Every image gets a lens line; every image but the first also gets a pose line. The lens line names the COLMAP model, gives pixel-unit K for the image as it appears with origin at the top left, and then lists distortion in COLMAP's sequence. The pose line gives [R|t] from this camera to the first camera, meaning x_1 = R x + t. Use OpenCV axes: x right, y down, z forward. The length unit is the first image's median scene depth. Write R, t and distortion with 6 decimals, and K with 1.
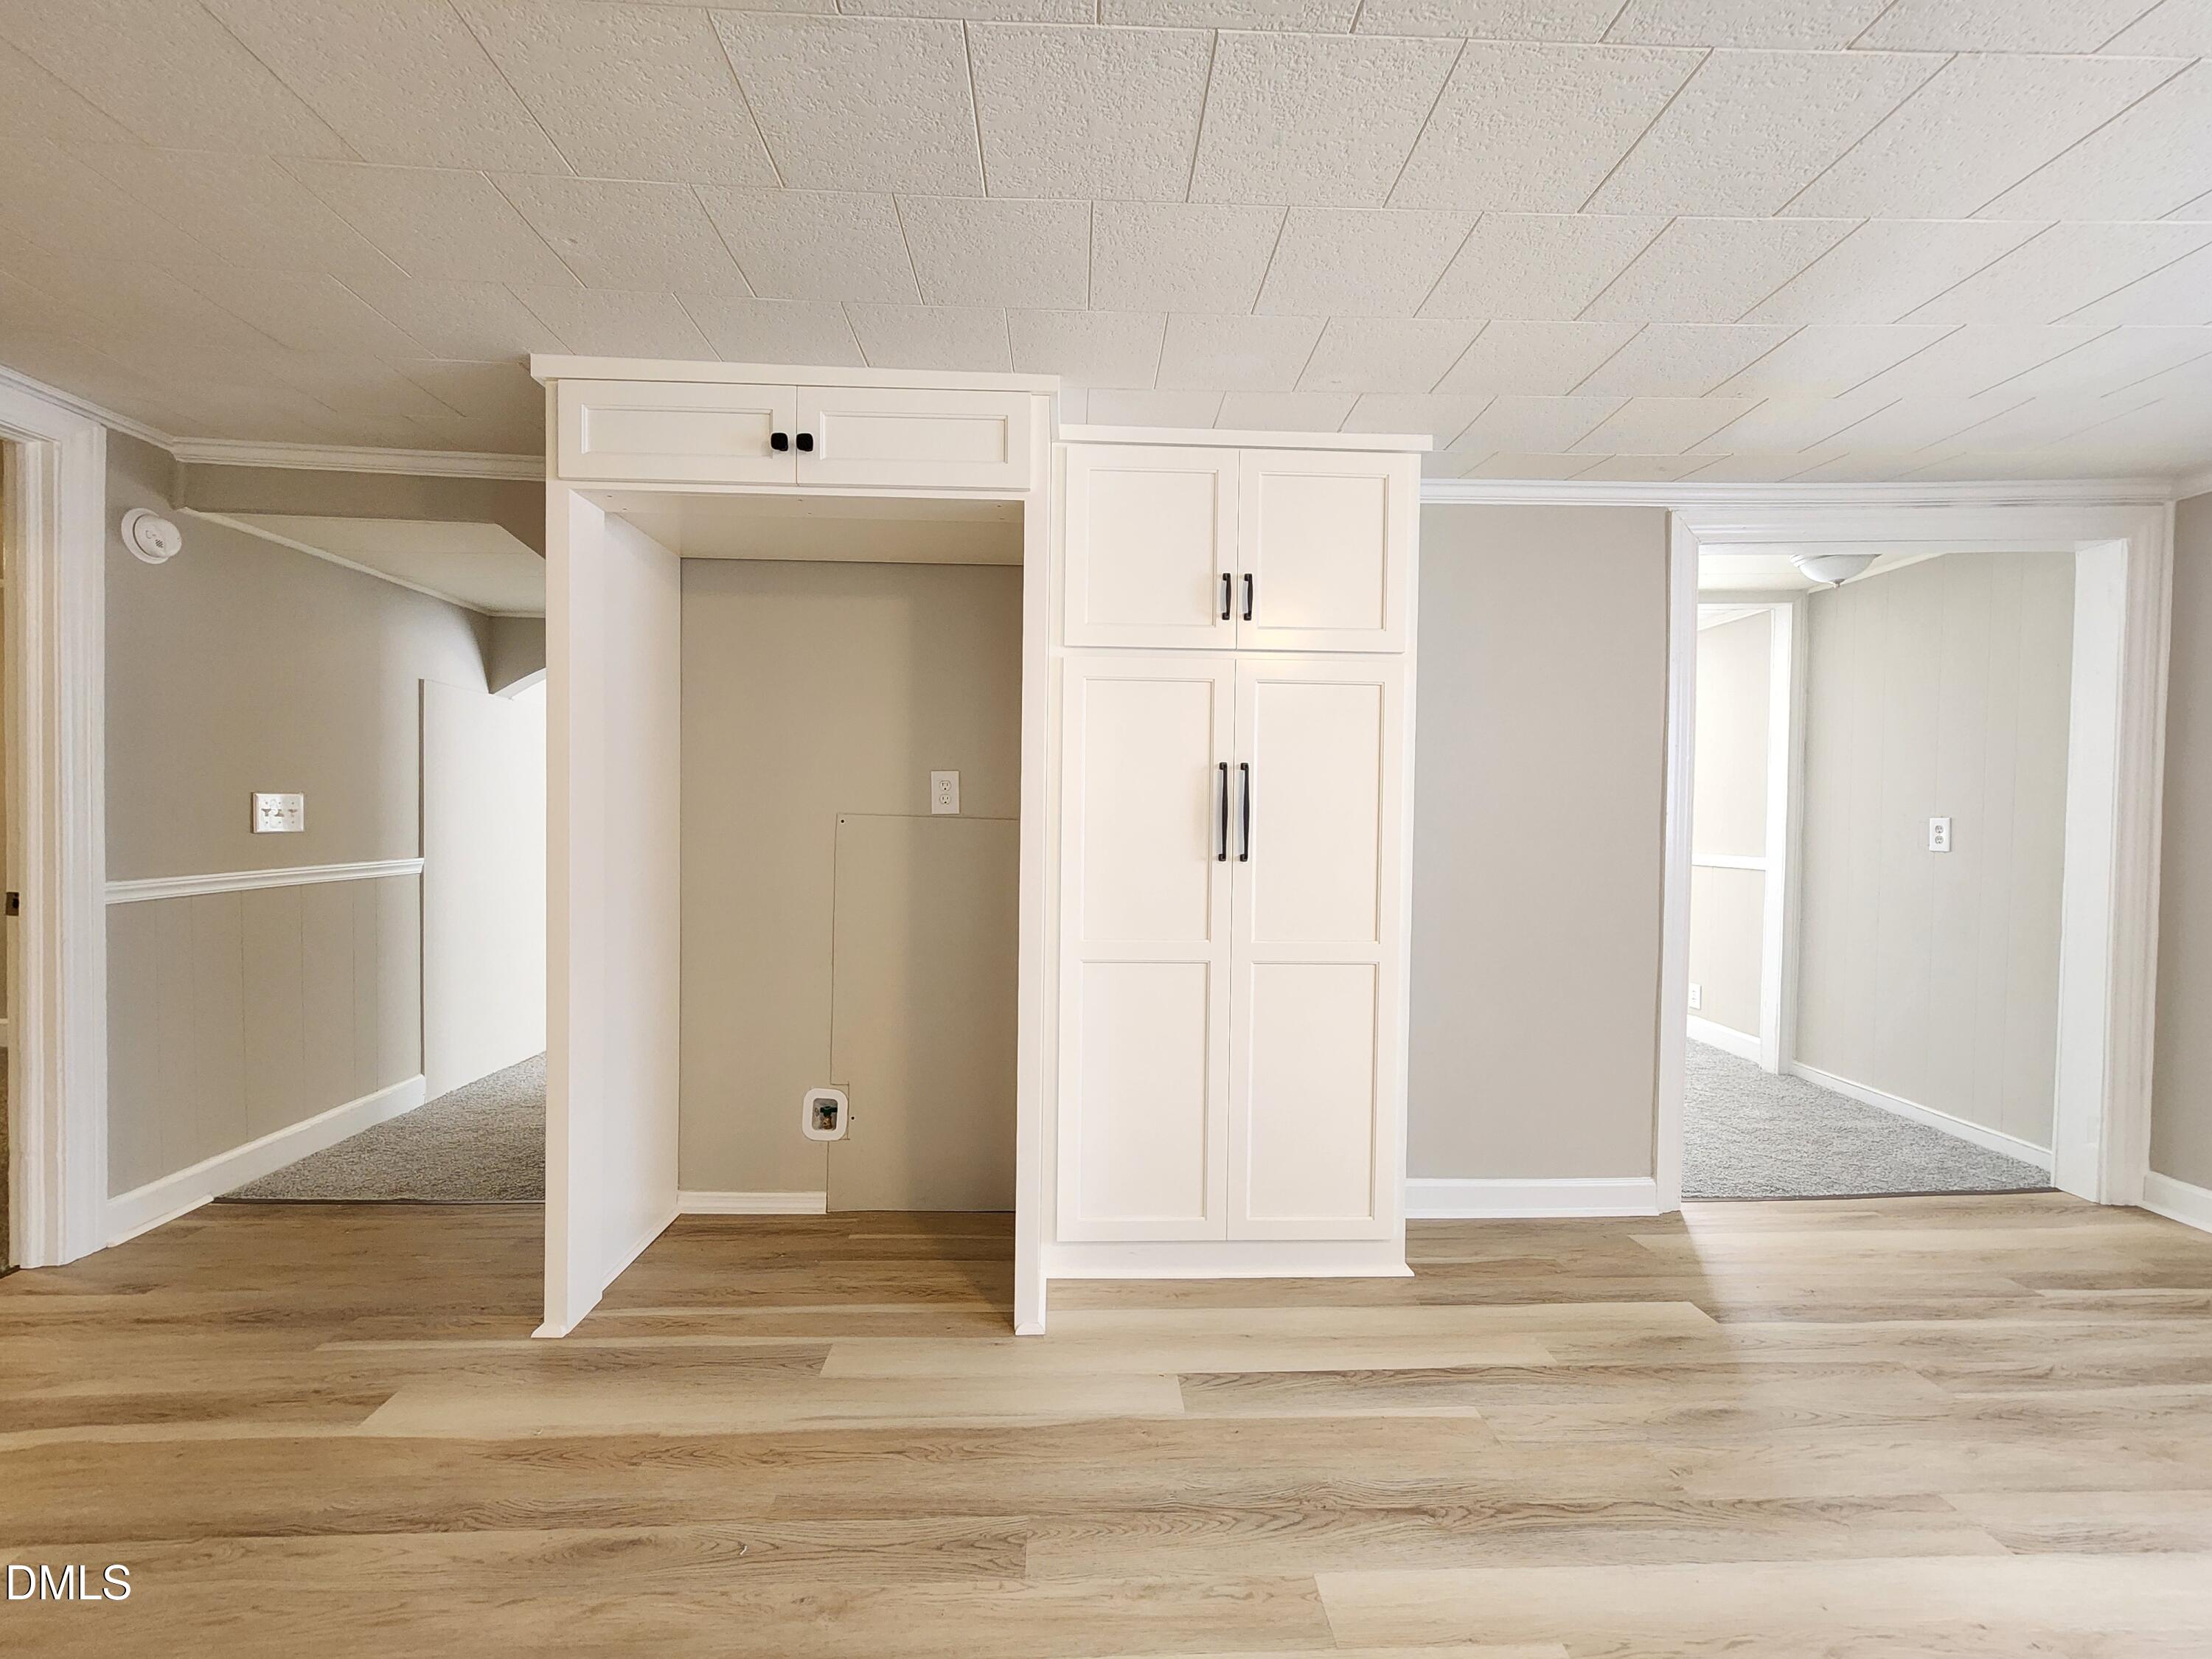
lens RADIAL K [[907.9, 0, 1109.3], [0, 907.9, 835.4], [0, 0, 1]] dist [-0.004480, 0.000444]
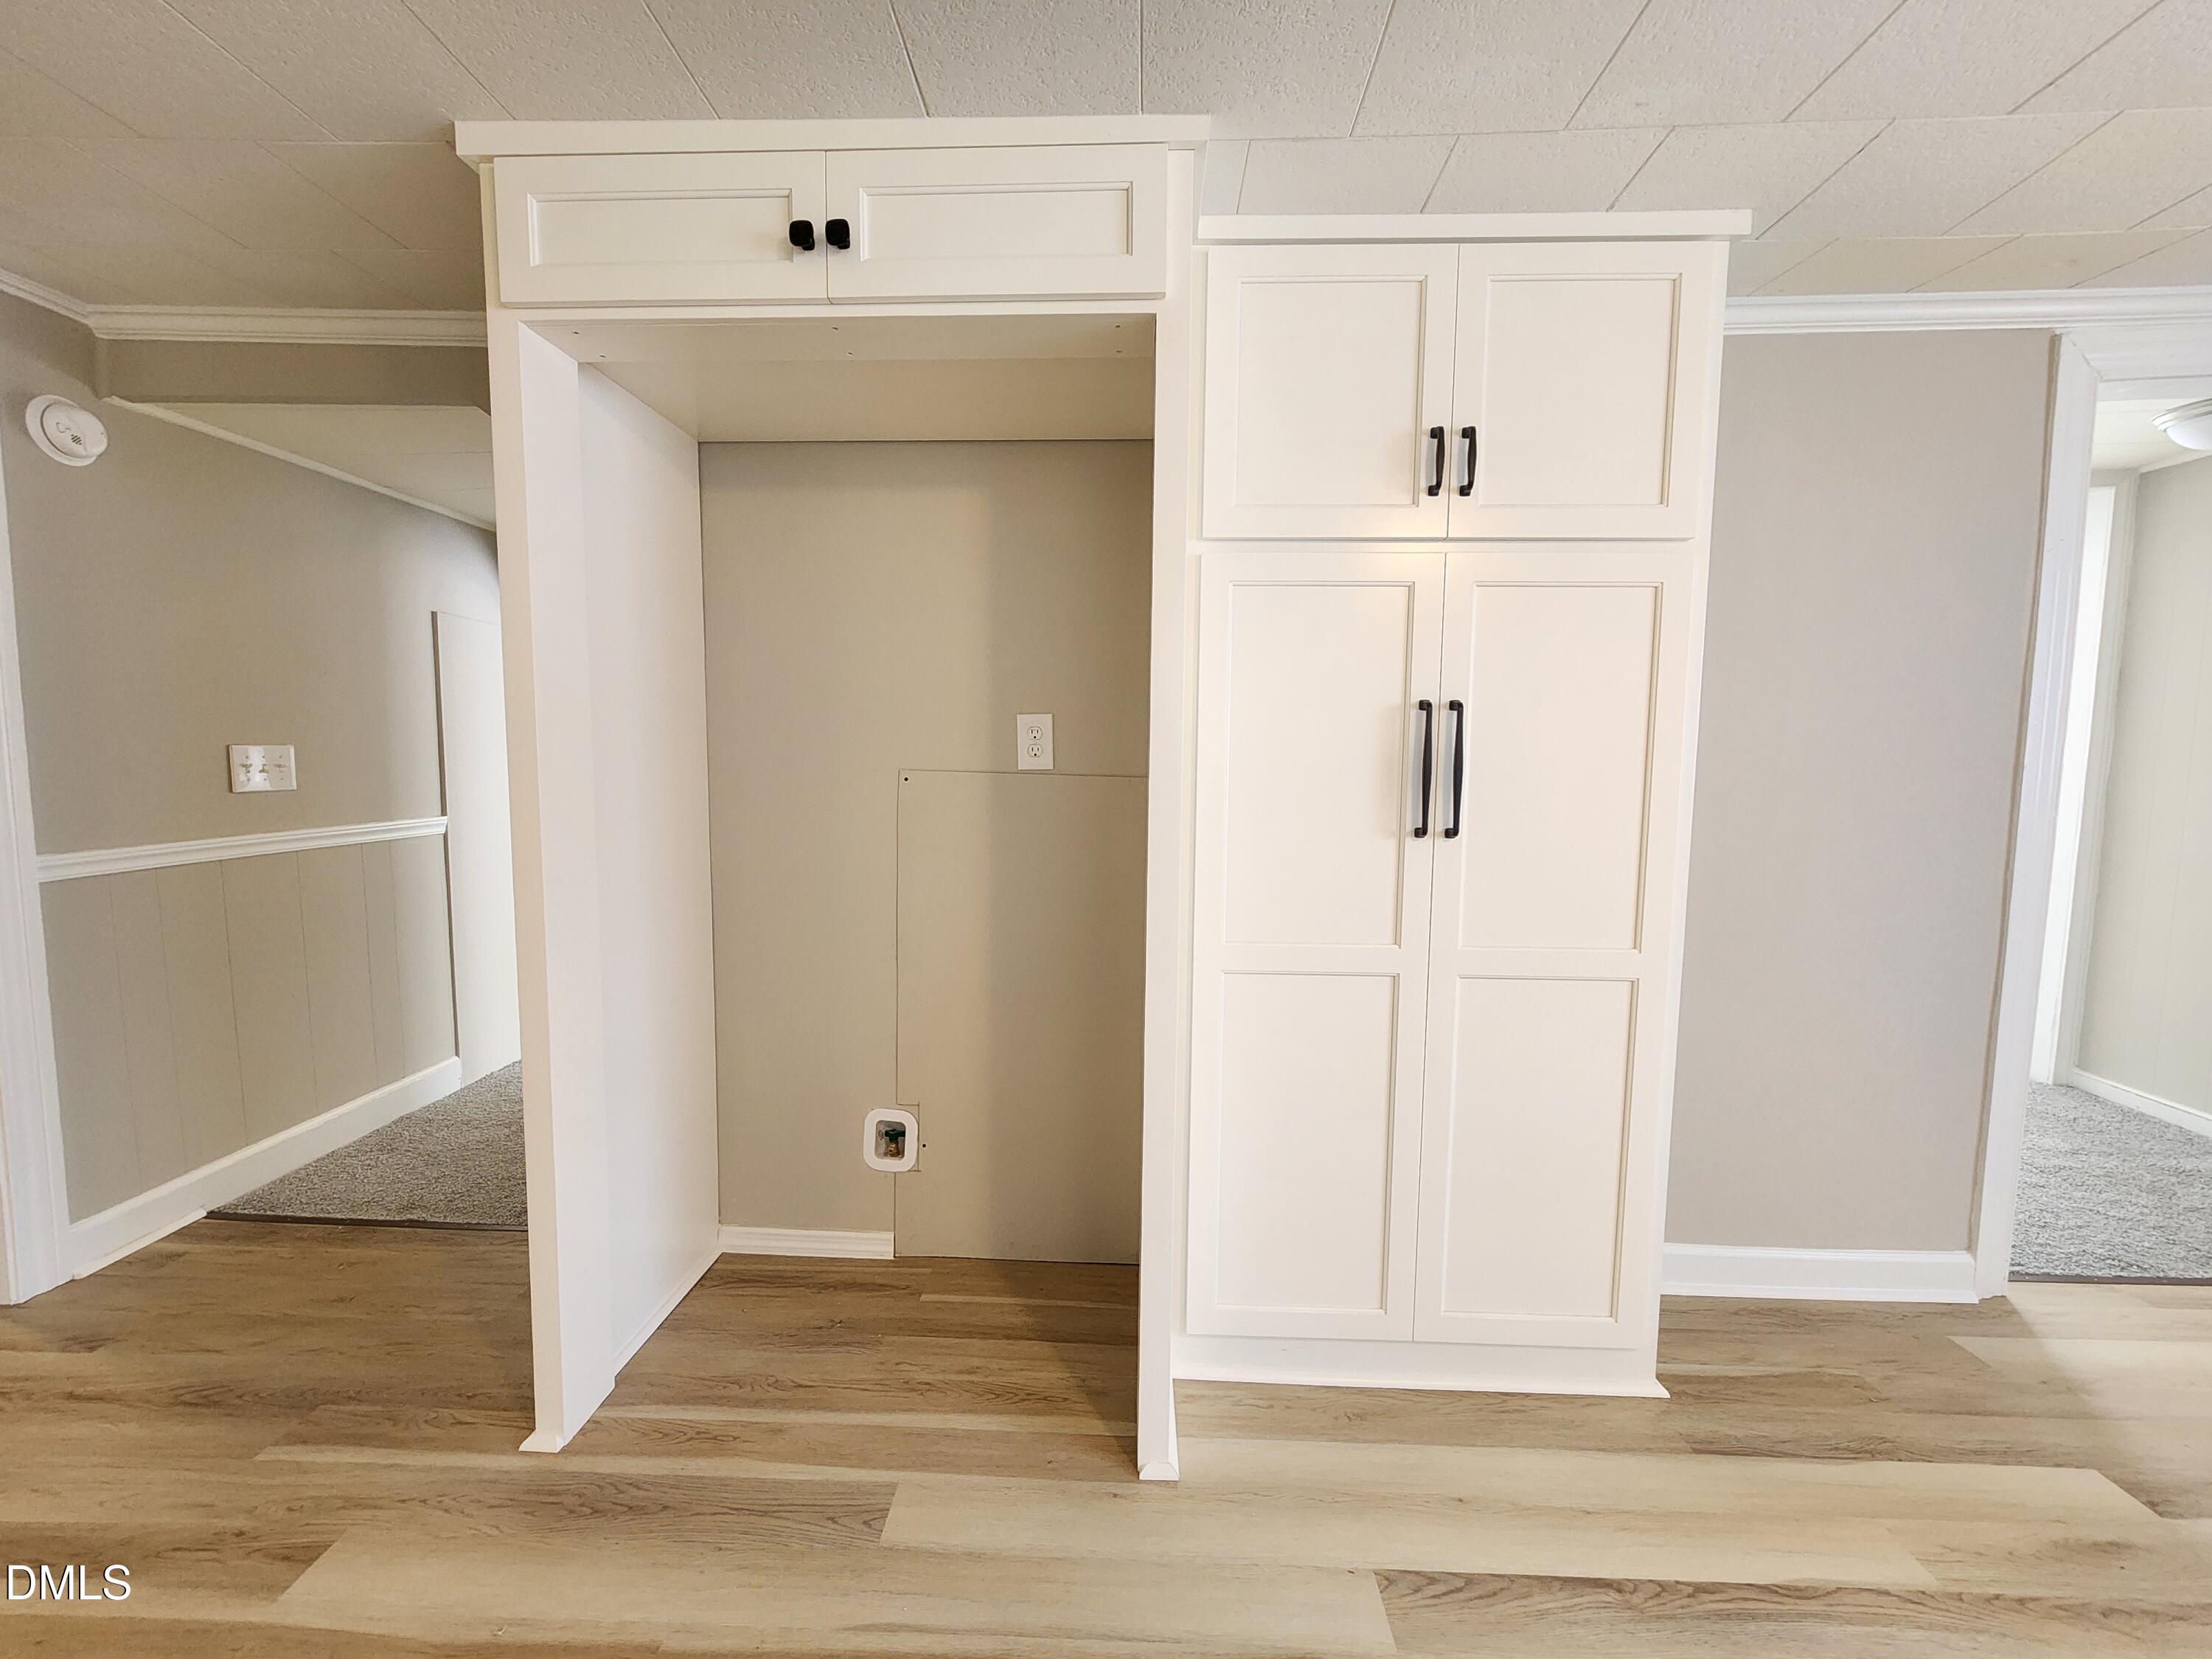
lens RADIAL K [[907.9, 0, 1108.3], [0, 907.9, 827.5], [0, 0, 1]] dist [-0.004480, 0.000444]
pose [[0.996673, 0.003481, -0.081425, -0.063383], [0.001162, 0.998378, 0.056913, -0.021066], [0.081491, -0.056818, 0.995053, 0.261974]]
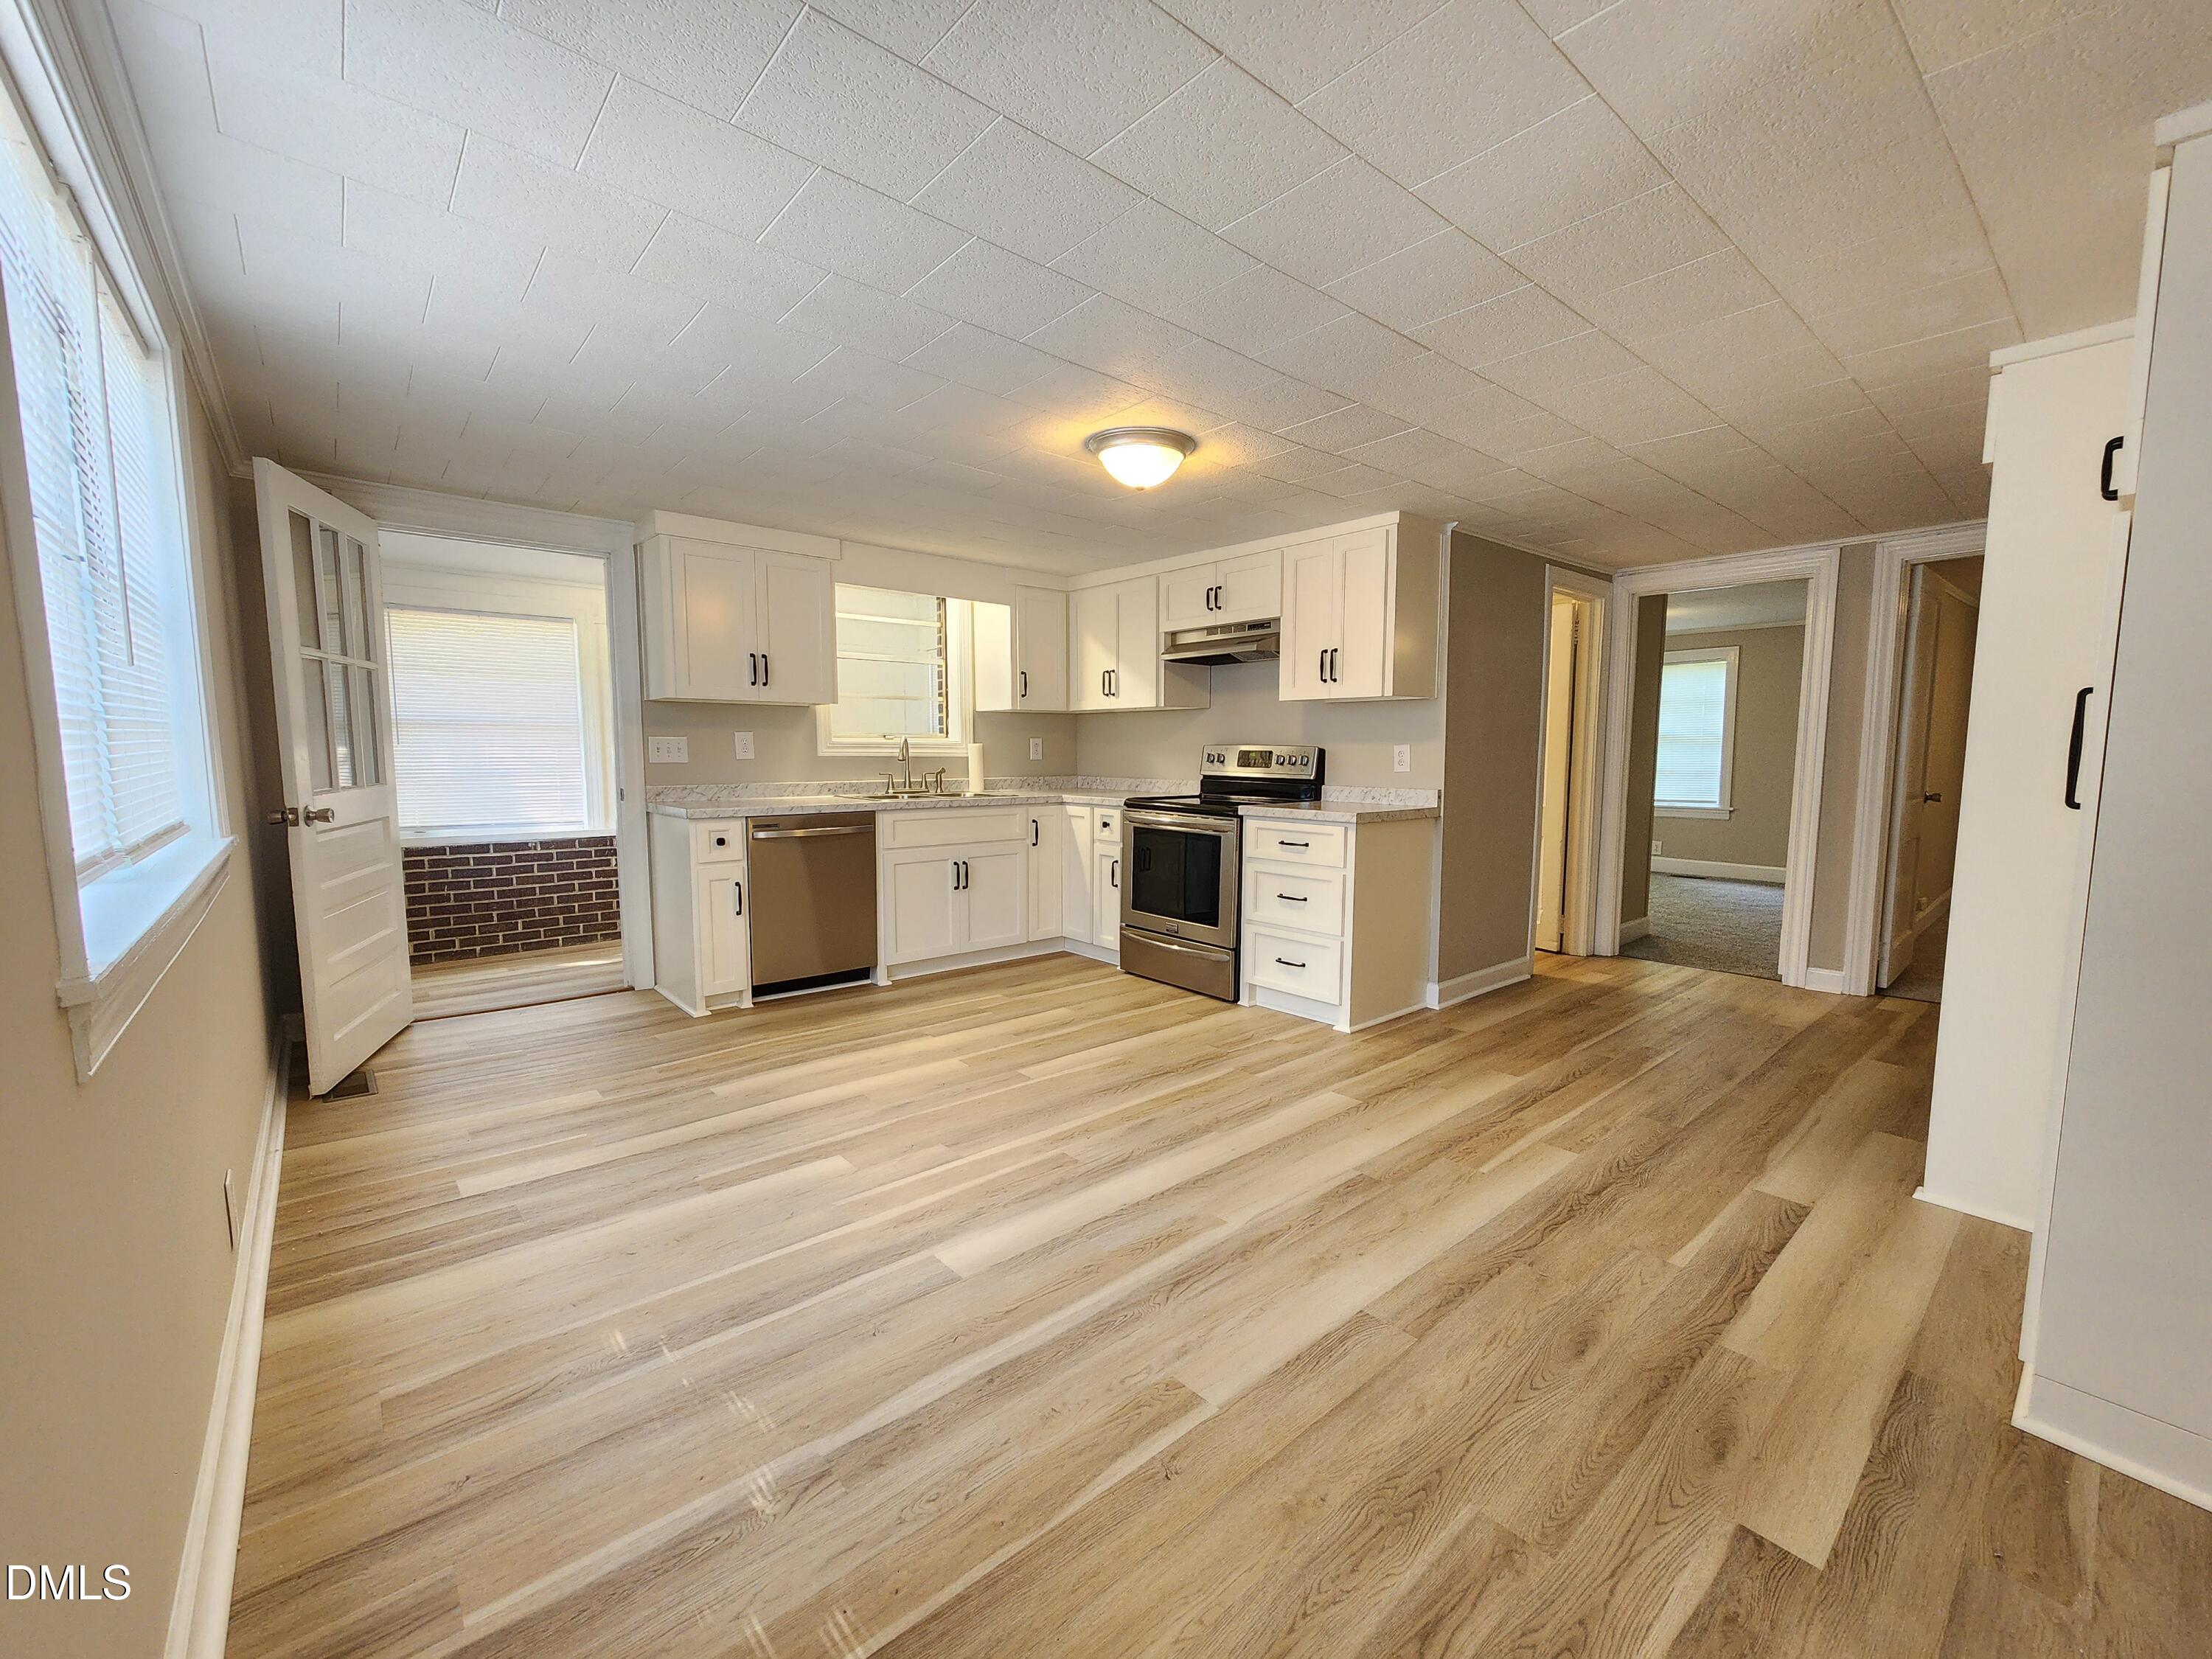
lens RADIAL K [[907.9, 0, 1099.3], [0, 907.9, 834.7], [0, 0, 1]] dist [-0.004480, 0.000444]
pose [[-0.778463, 0.048805, -0.625790, 1.322228], [-0.025351, 0.993715, 0.109035, -0.019680], [0.627178, 0.100744, -0.772333, 1.079567]]
